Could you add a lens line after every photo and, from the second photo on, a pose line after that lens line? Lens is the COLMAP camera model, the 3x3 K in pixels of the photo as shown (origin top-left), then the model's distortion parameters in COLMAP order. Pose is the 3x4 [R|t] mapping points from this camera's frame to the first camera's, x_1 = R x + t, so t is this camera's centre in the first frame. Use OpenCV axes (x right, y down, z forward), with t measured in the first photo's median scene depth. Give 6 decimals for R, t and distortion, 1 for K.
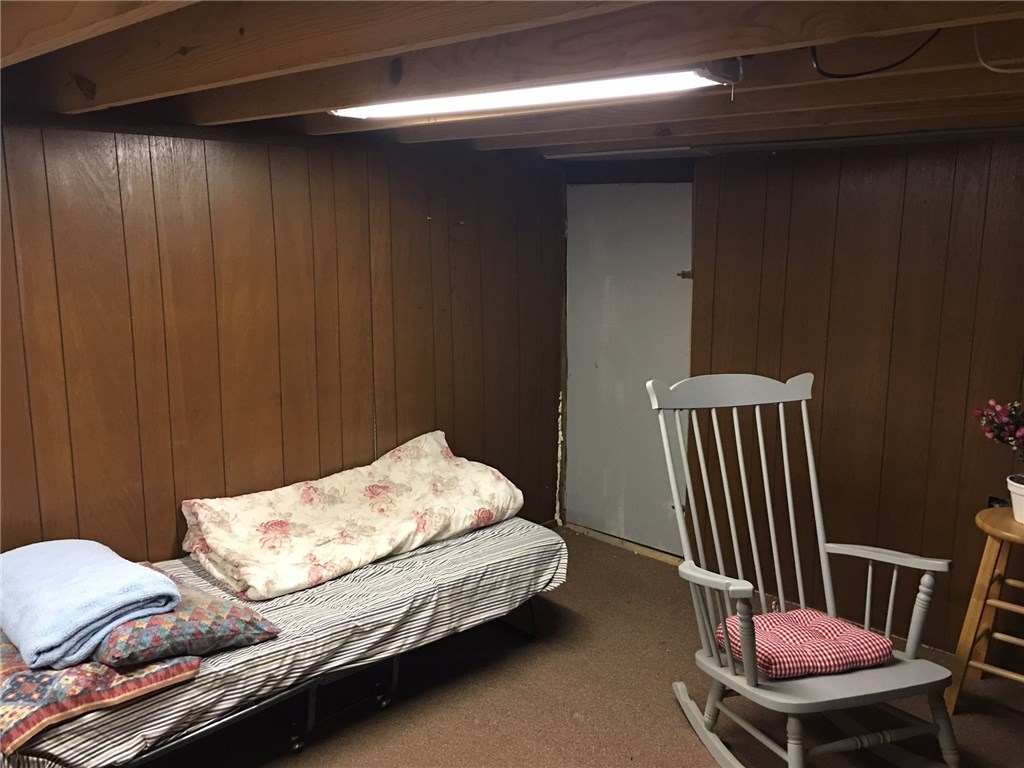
lens RADIAL K [[864.2, 0, 512.8], [0, 864.2, 378.6], [0, 0, 1]] dist [0.034111, -0.038786]
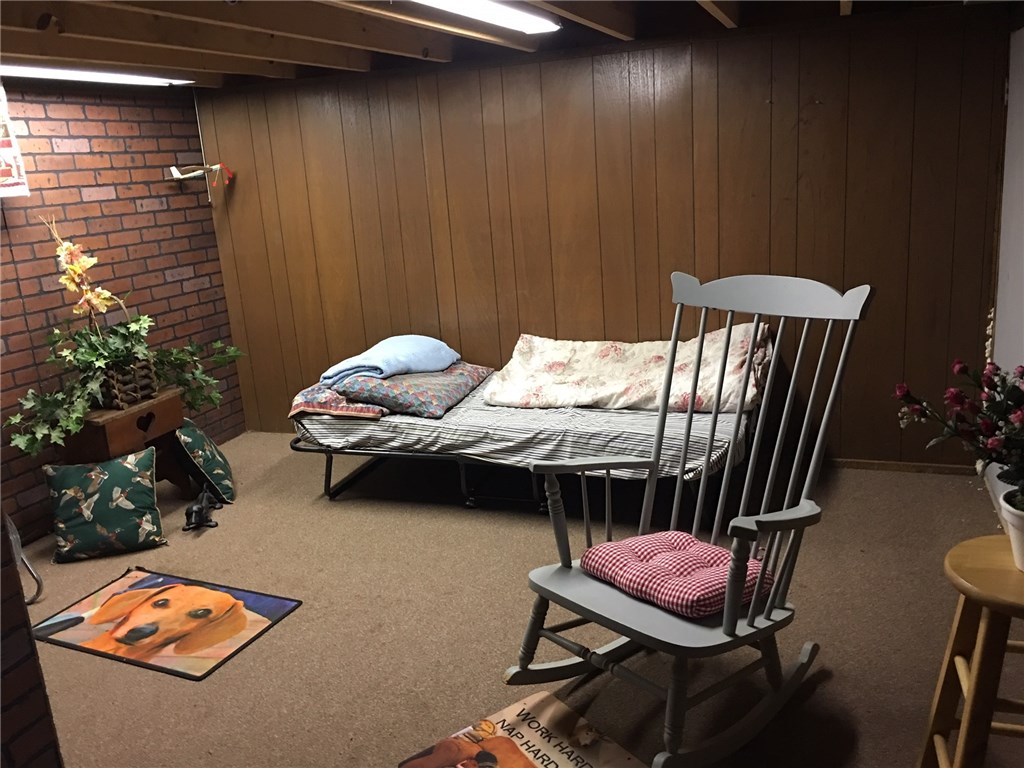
lens RADIAL K [[864.2, 0, 514.9], [0, 864.2, 387.2], [0, 0, 1]] dist [0.034111, -0.038786]
pose [[0.405041, 0.203206, -0.891431, 1.024054], [-0.090833, 0.979109, 0.181921, -0.032487], [0.909775, 0.007286, 0.415037, 0.479478]]
